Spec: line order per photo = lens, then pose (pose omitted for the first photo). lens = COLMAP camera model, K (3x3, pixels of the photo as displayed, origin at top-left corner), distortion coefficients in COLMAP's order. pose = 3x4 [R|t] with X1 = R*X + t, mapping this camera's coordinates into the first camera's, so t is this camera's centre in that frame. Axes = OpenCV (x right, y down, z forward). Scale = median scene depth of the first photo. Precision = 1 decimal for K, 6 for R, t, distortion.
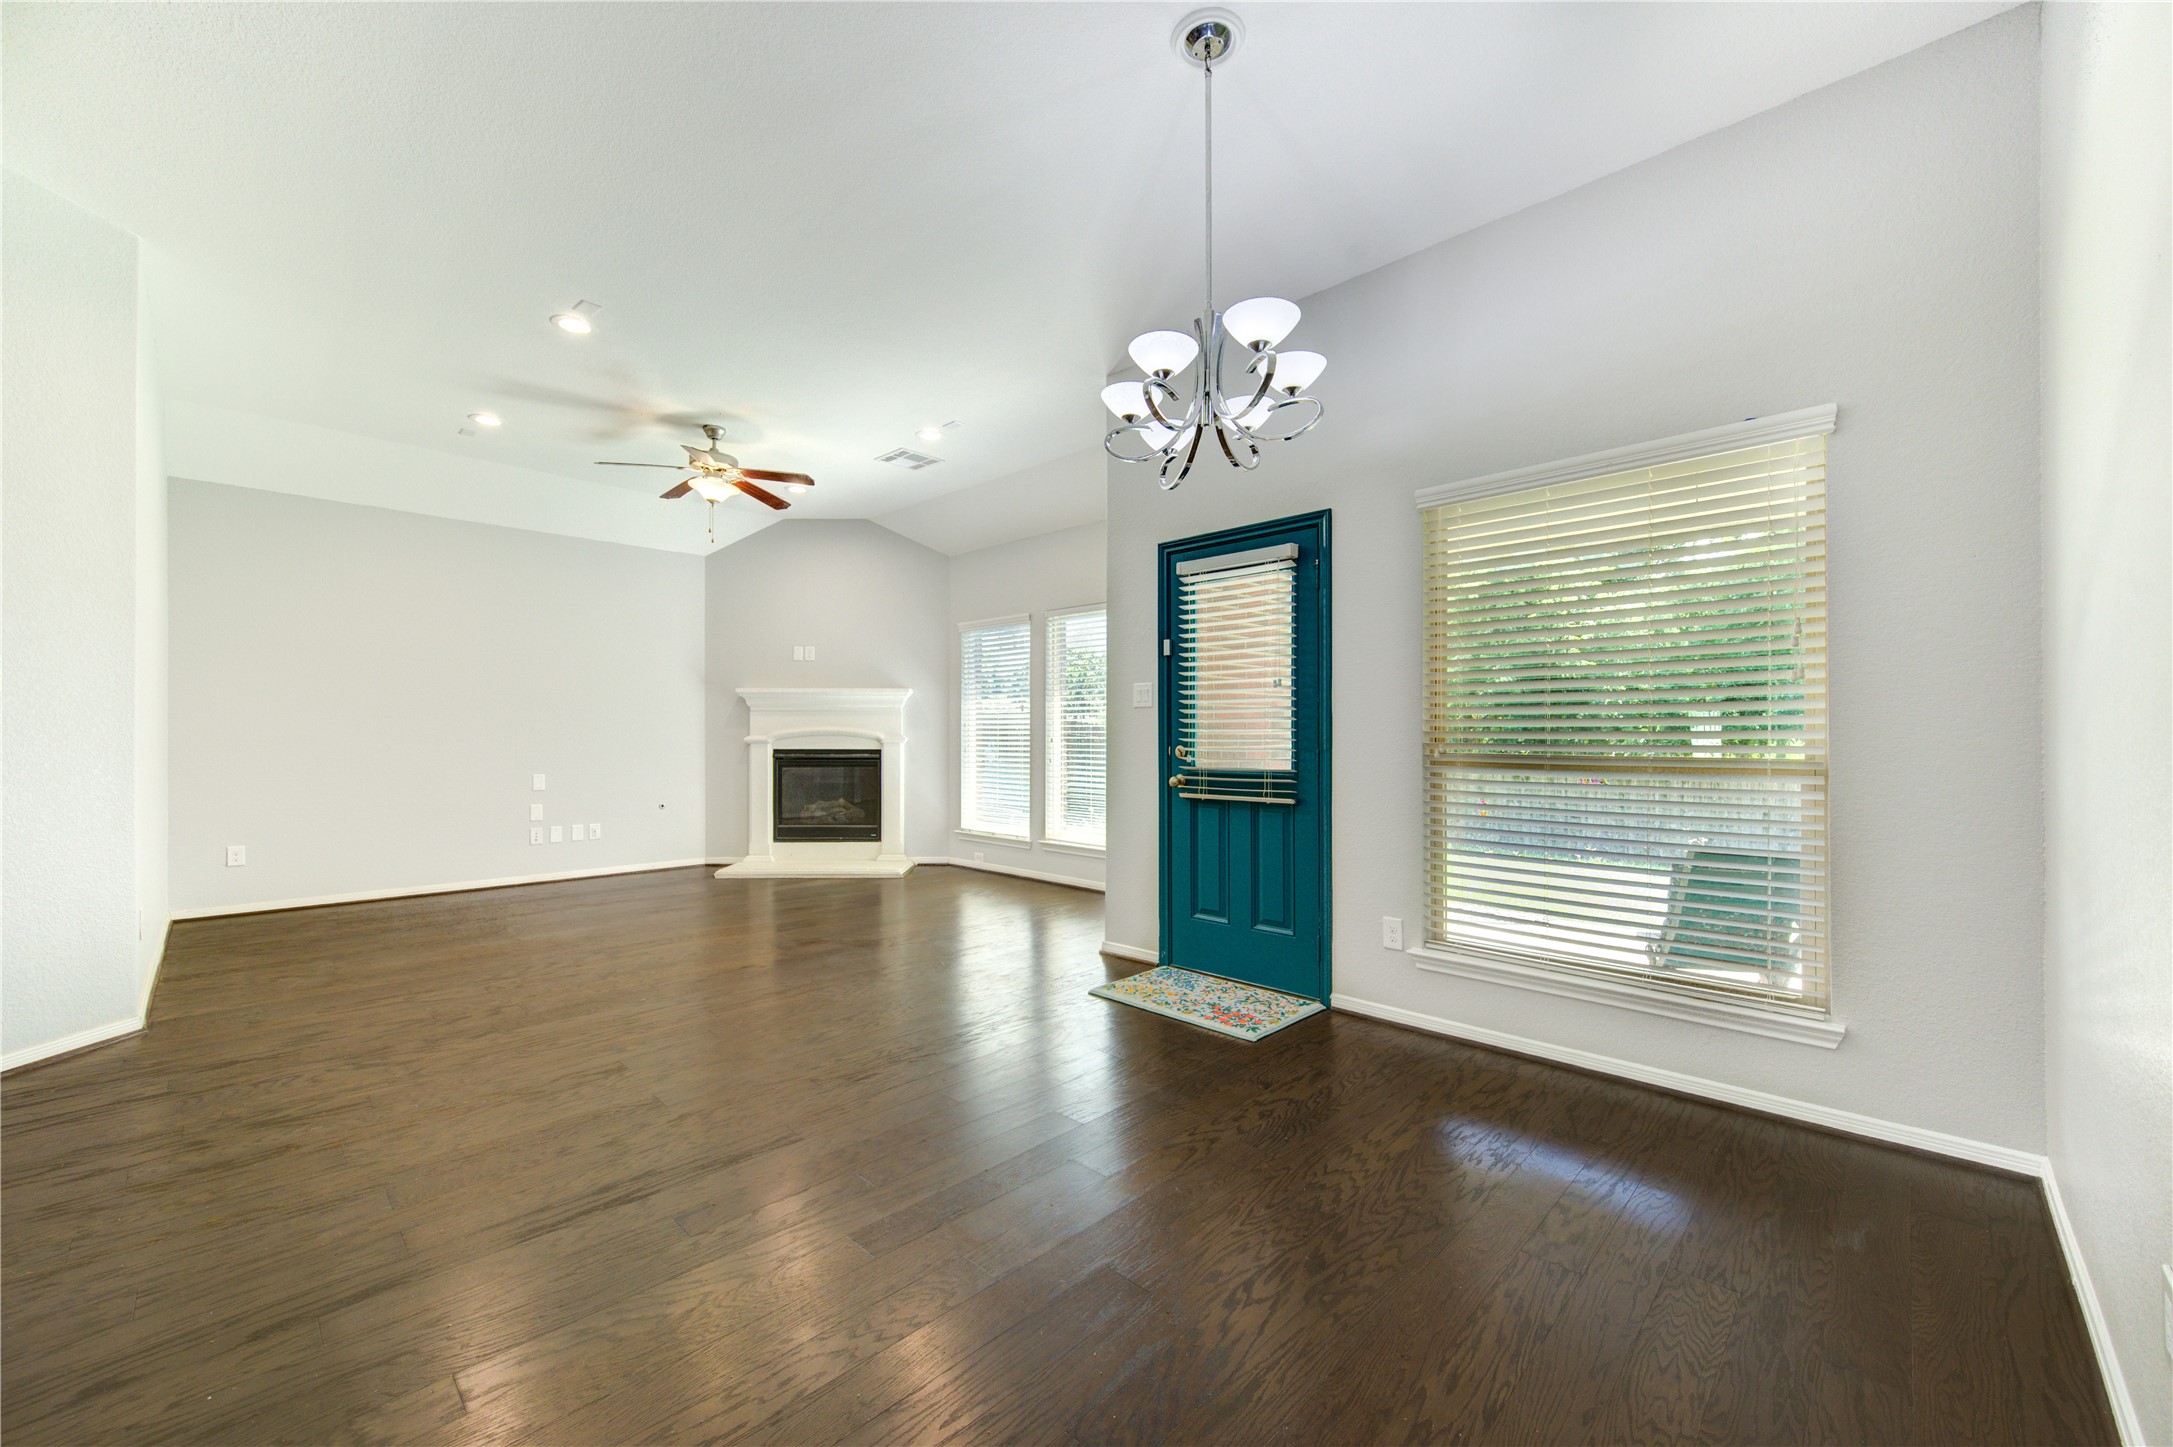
lens RADIAL K [[845.8, 0, 1090.5], [0, 845.8, 731.1], [0, 0, 1]] dist [-0.001629, -0.000034]
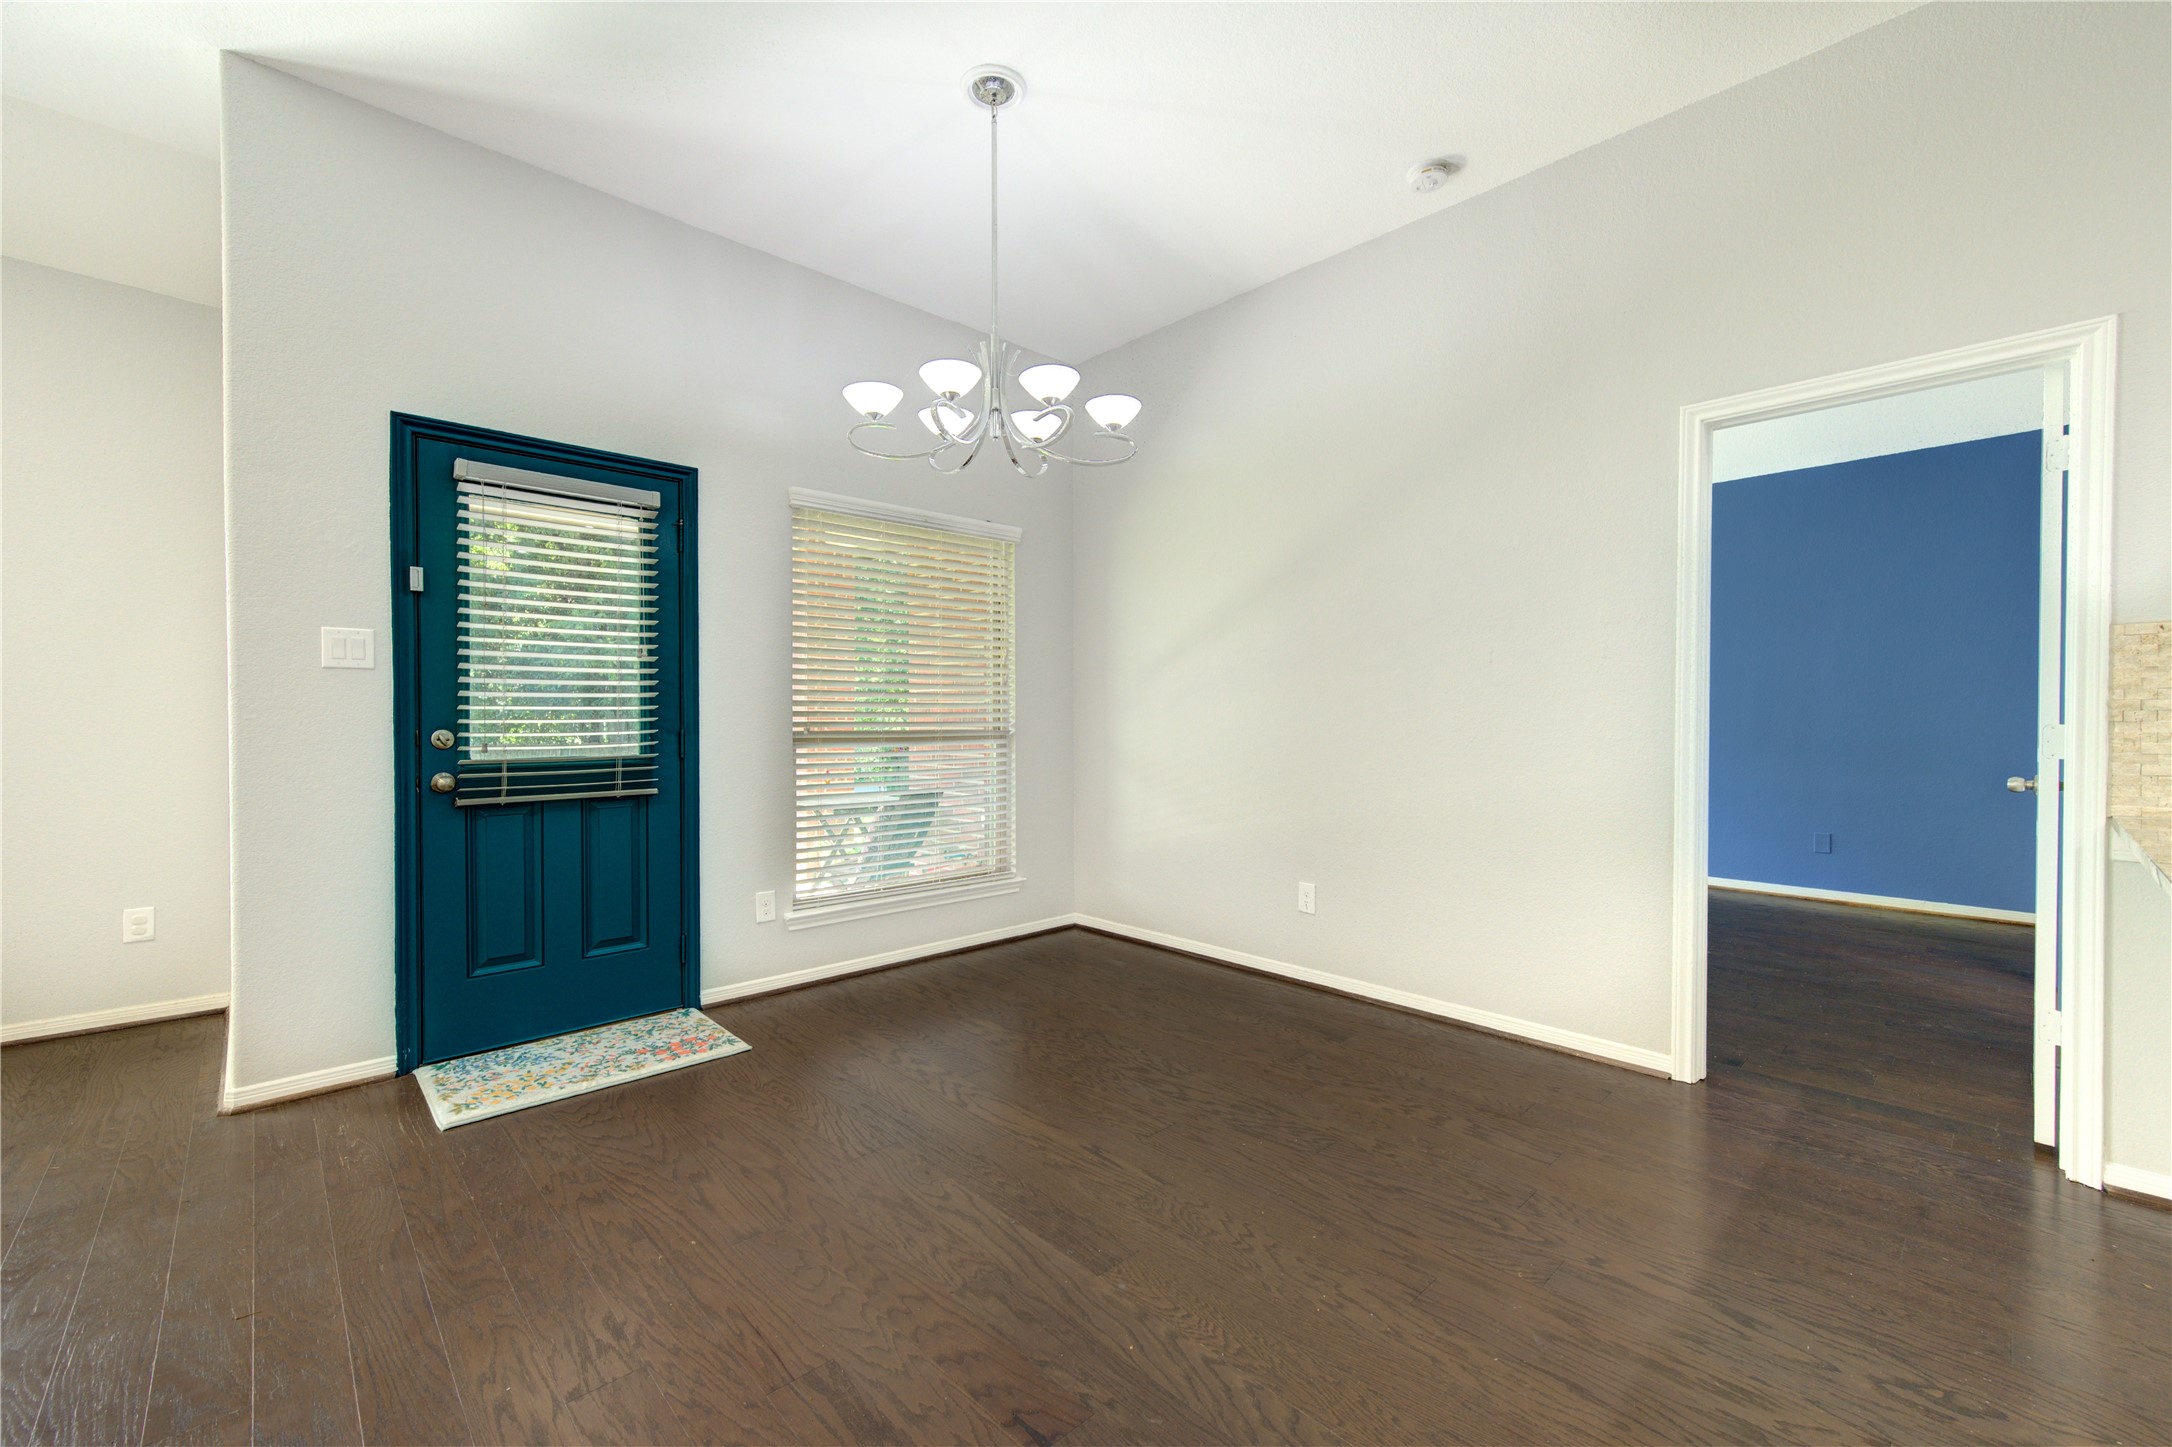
lens RADIAL K [[876.5, 0, 1090.6], [0, 876.5, 723.3], [0, 0, 1]] dist [-0.000122, -0.000064]
pose [[0.042123, -0.007602, 0.999083, -0.553322], [-0.006291, 0.999949, 0.007874, 0.003447], [-0.999093, -0.006617, 0.042073, 0.447632]]
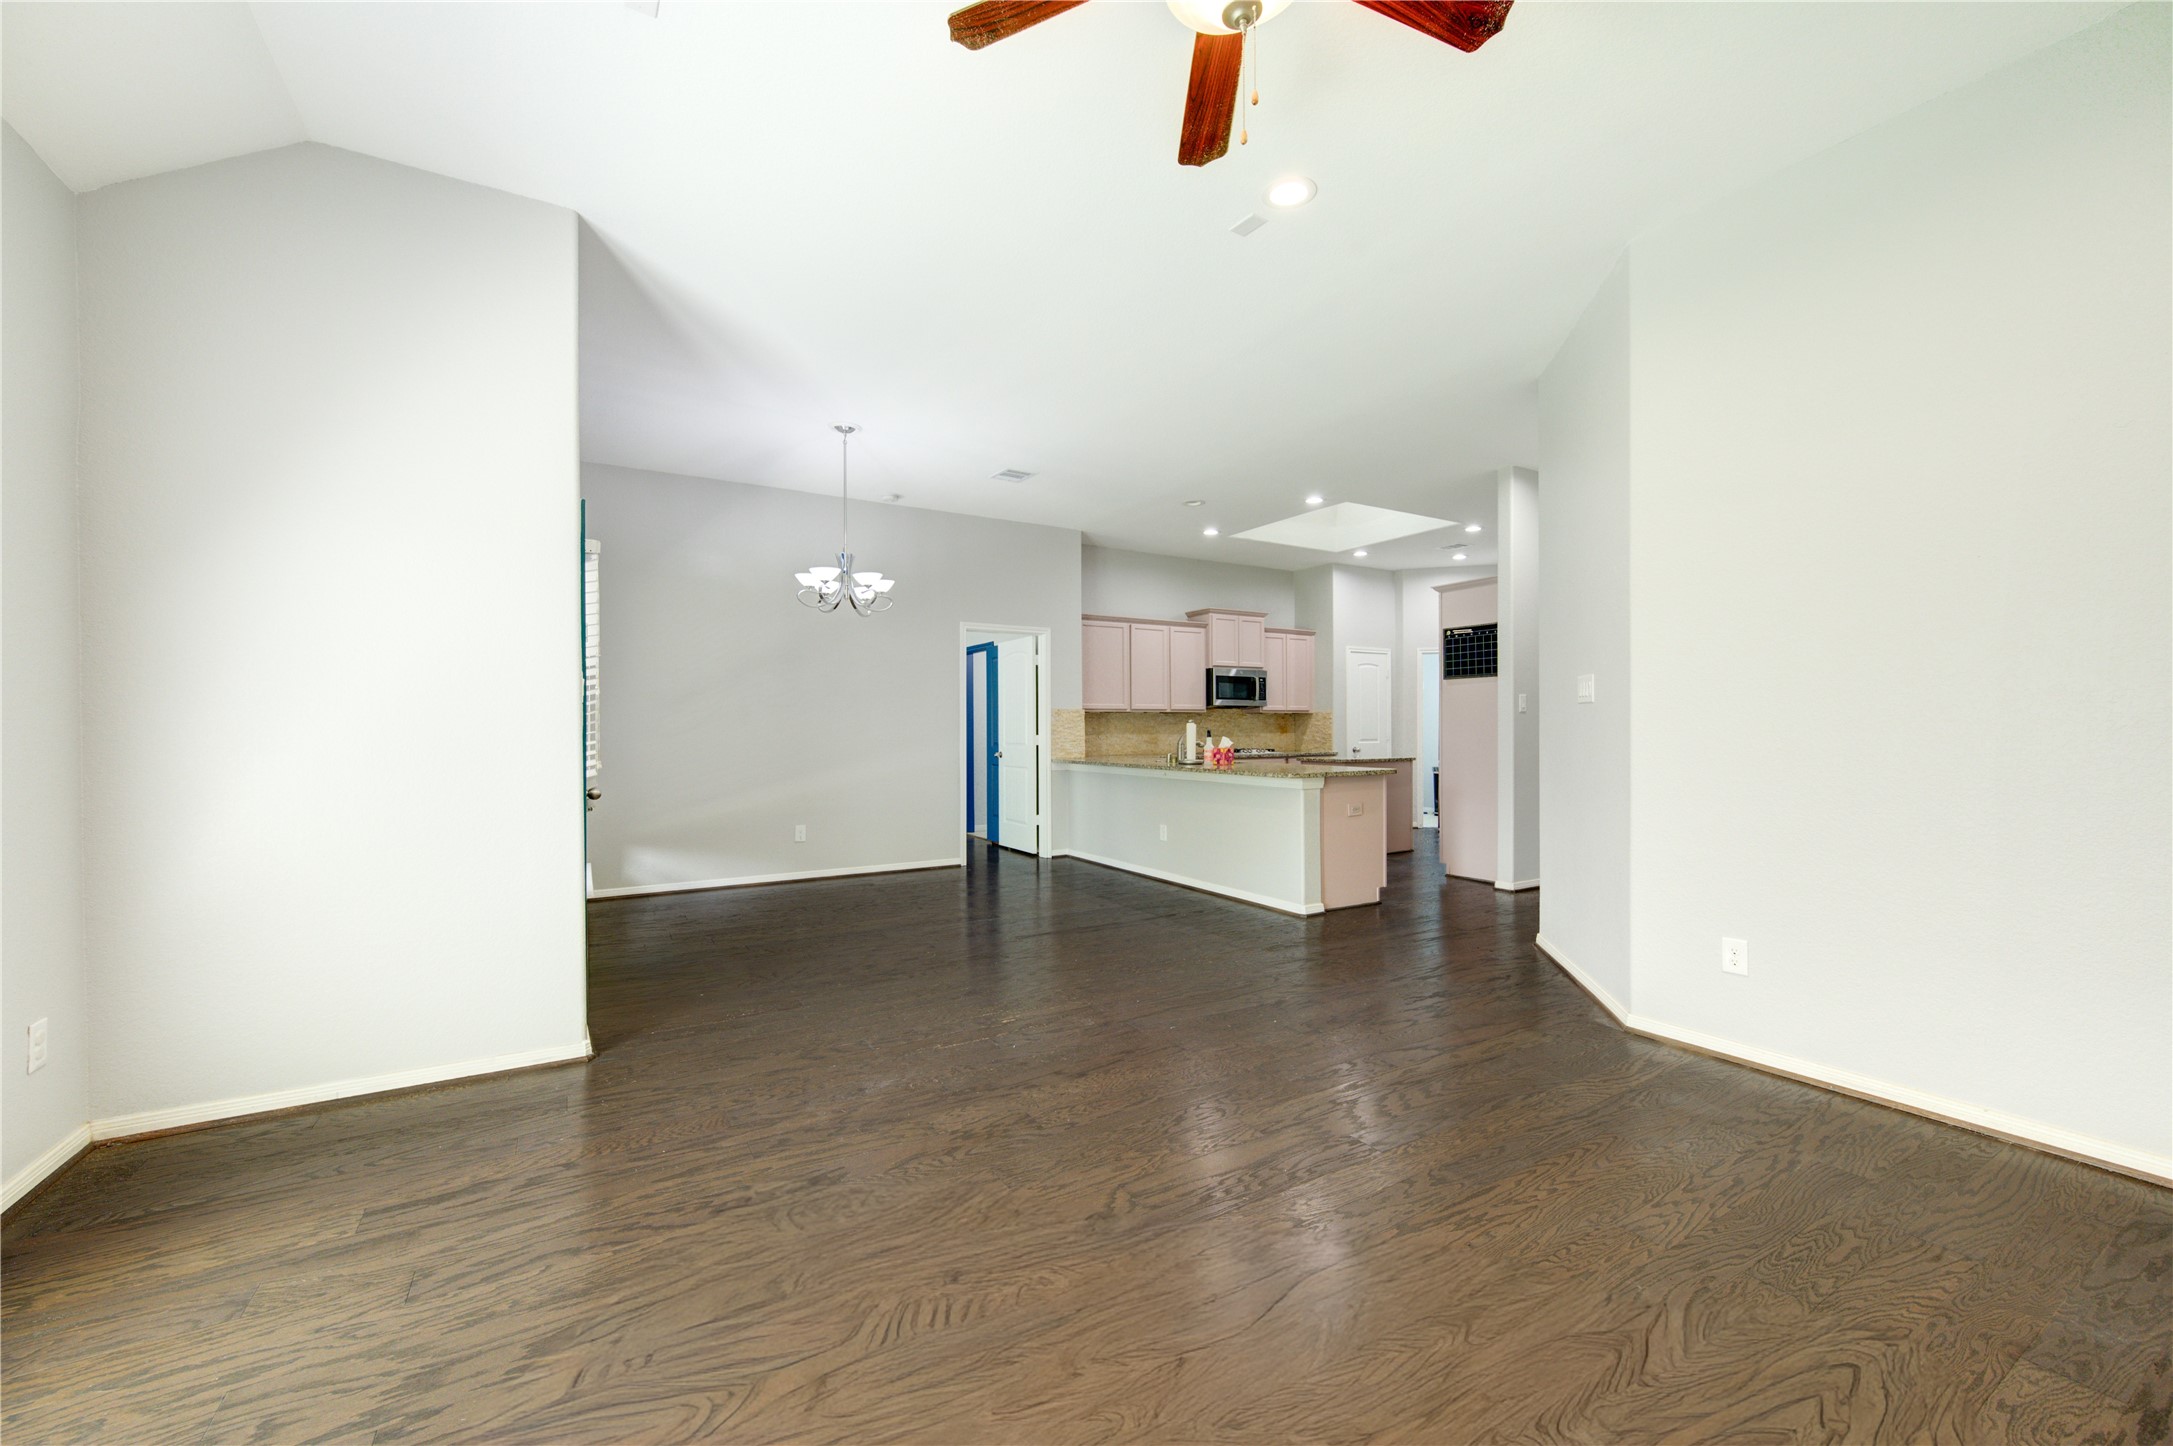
lens RADIAL K [[845.8, 0, 1090.5], [0, 845.8, 730.6], [0, 0, 1]] dist [-0.001629, -0.000034]
pose [[-0.965573, 0.003762, 0.260105, -0.589354], [0.003223, 0.999992, -0.002502, -0.000565], [-0.260112, -0.001577, -0.965577, 1.645139]]
